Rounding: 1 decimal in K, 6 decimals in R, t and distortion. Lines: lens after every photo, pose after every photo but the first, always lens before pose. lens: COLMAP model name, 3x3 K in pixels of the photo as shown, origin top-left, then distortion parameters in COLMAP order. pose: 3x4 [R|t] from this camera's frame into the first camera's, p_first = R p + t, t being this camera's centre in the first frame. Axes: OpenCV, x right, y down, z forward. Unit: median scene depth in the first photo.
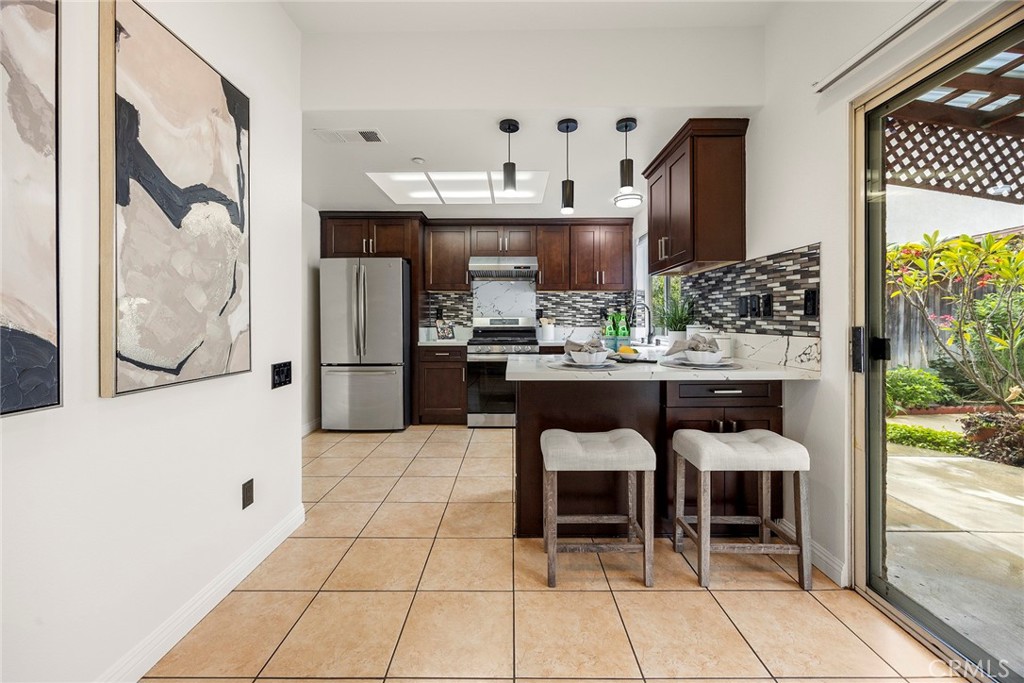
lens RADIAL K [[396.9, 0, 509.9], [0, 396.9, 321.9], [0, 0, 1]] dist [-0.001107, -0.000103]
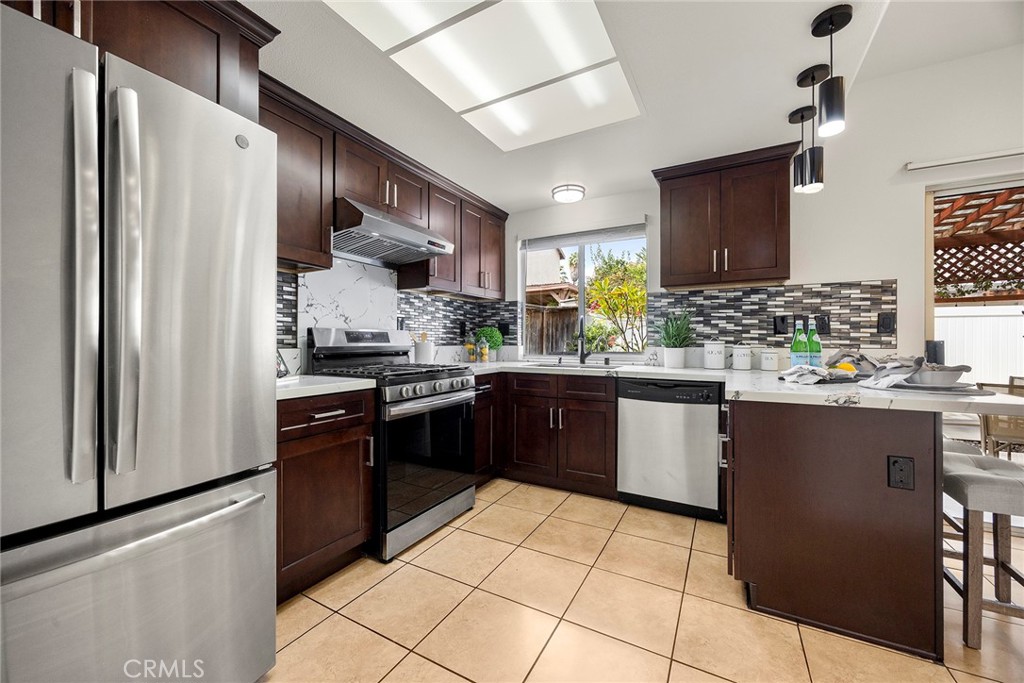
lens RADIAL K [[390.3, 0, 512.6], [0, 390.3, 338.2], [0, 0, 1]] dist [0.000439, -0.000069]
pose [[0.472145, 0.012505, 0.881432, -0.775744], [-0.000984, 0.999906, -0.013659, 0.016981], [-0.881520, 0.005582, 0.472113, 1.155635]]
